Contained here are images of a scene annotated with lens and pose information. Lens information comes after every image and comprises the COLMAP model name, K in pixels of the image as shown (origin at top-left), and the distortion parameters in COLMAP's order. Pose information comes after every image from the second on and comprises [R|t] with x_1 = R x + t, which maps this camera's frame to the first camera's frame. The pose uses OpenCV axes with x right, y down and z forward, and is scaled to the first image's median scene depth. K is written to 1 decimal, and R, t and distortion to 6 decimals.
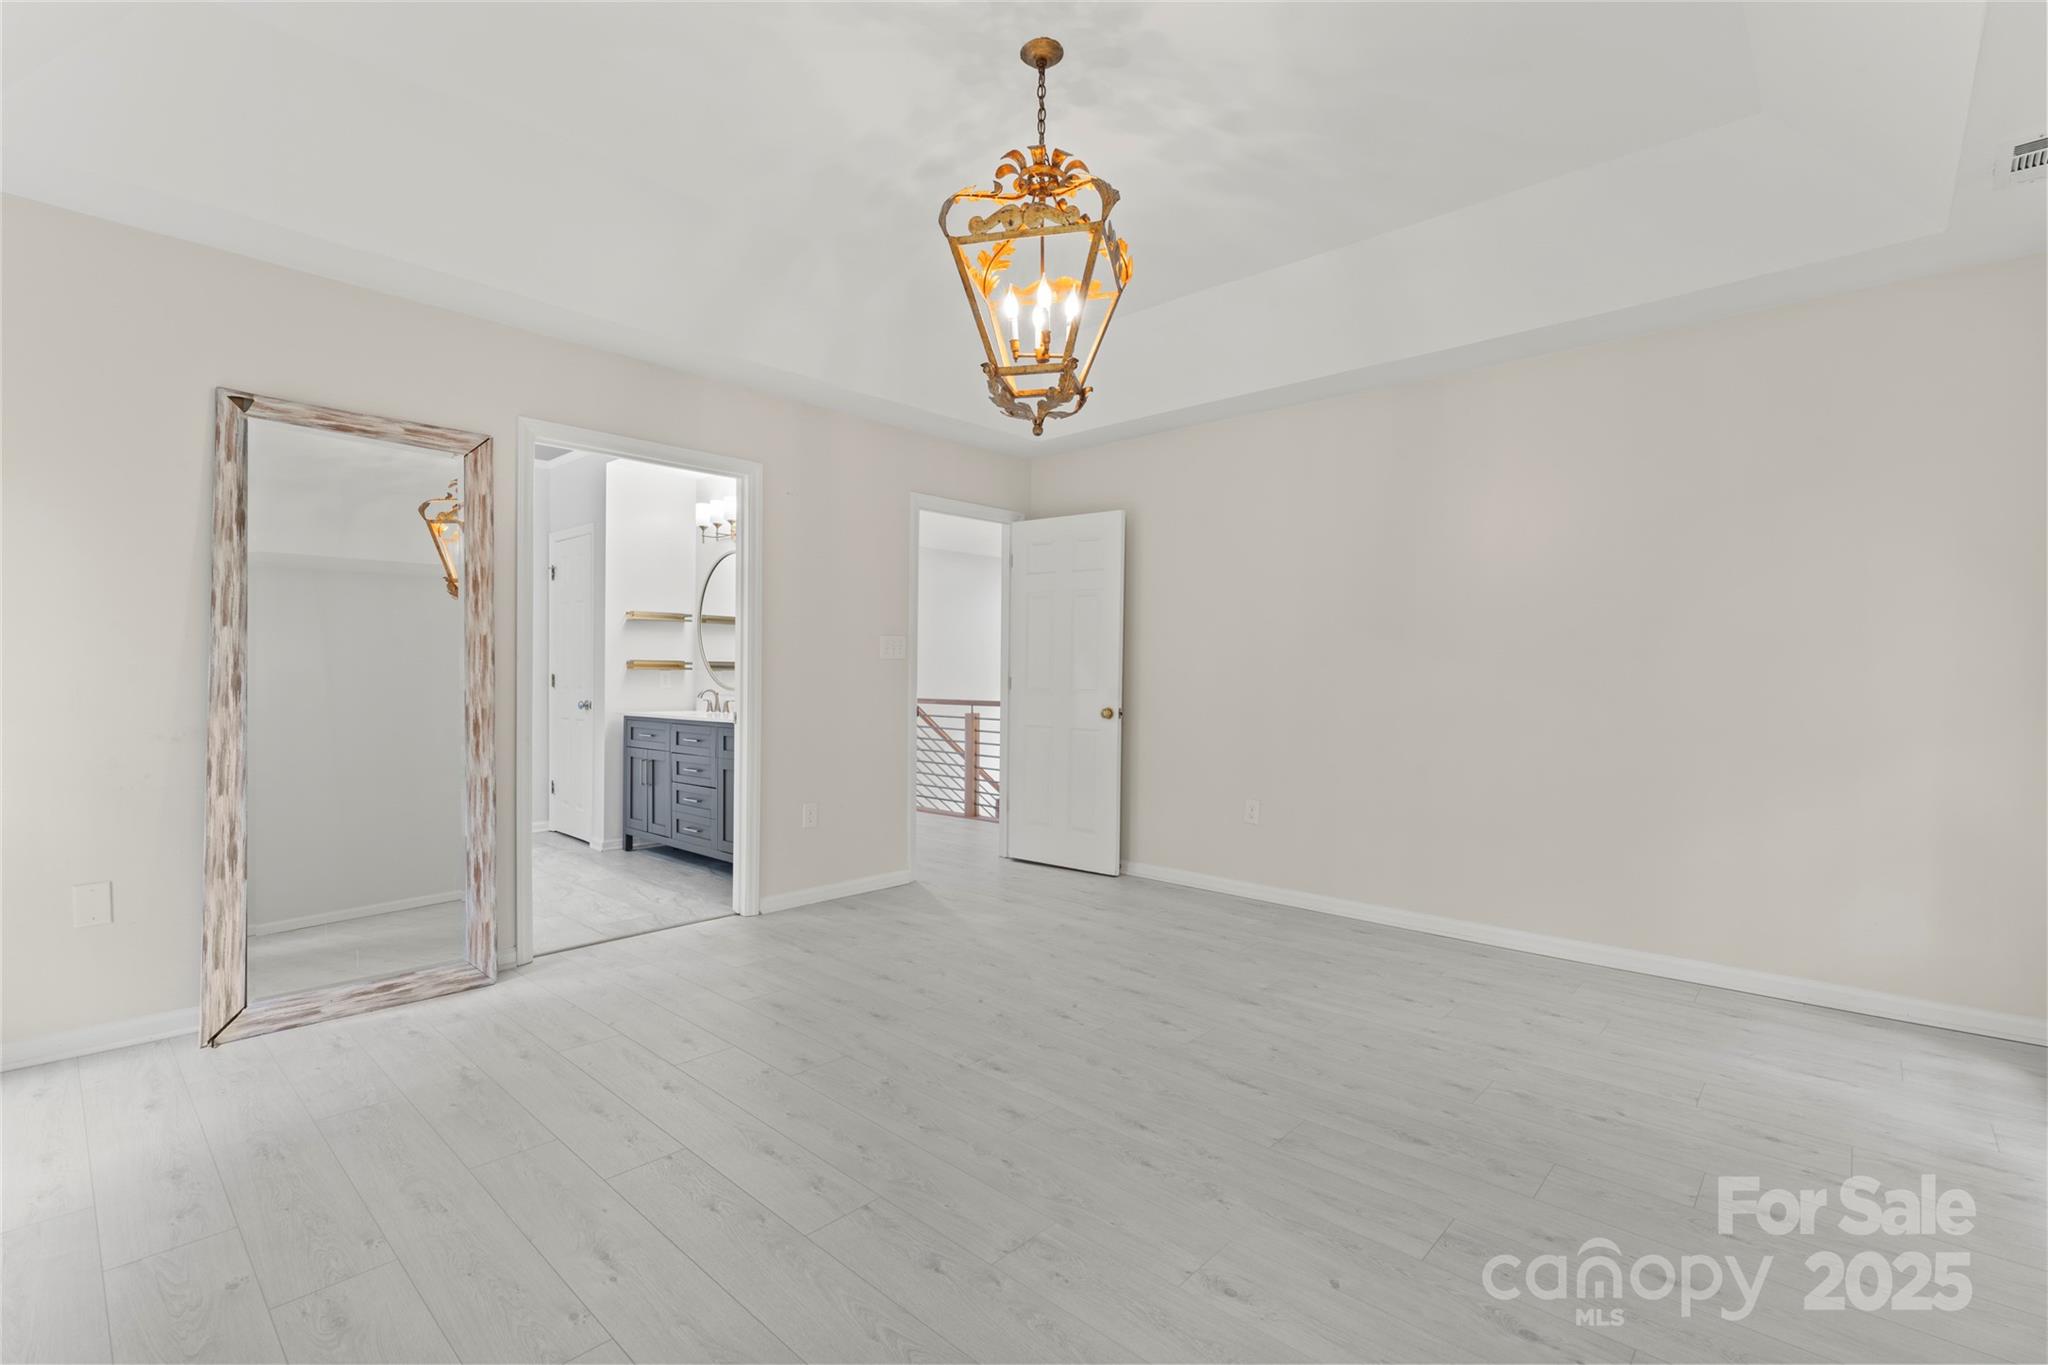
lens RADIAL K [[932.1, 0, 1030.7], [0, 932.1, 685.9], [0, 0, 1]] dist [-0.003671, -0.000083]
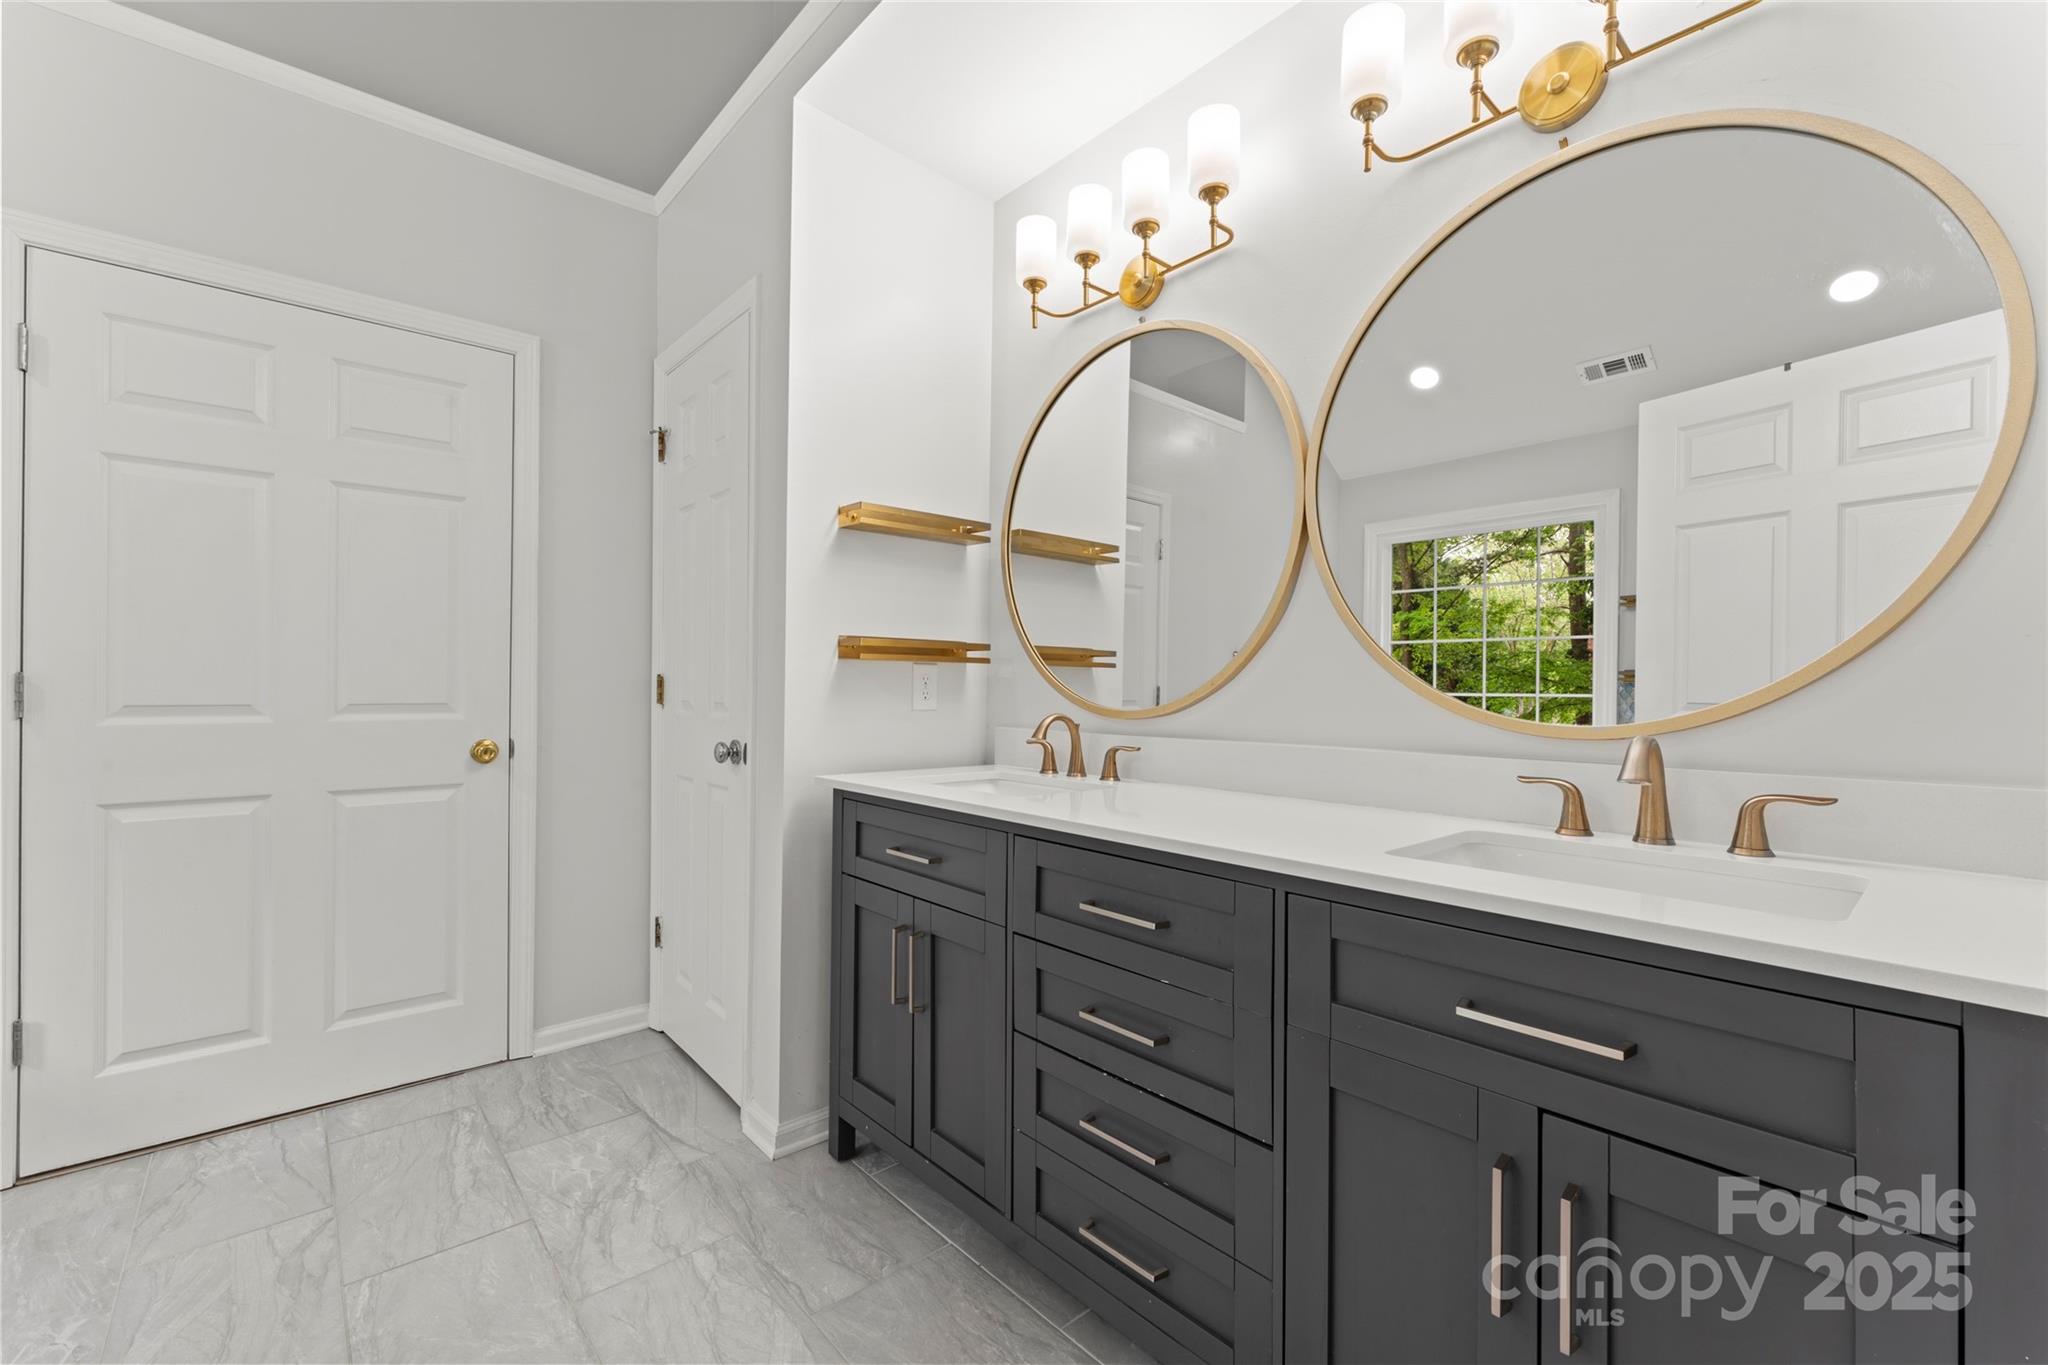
lens RADIAL K [[859.5, 0, 1023.8], [0, 859.5, 678.6], [0, 0, 1]] dist [-0.004575, -0.000208]
pose [[0.994526, 0.002559, -0.104456, -0.321996], [-0.003506, 0.999954, -0.008889, -0.007624], [0.104429, 0.009207, 0.994490, 0.660474]]
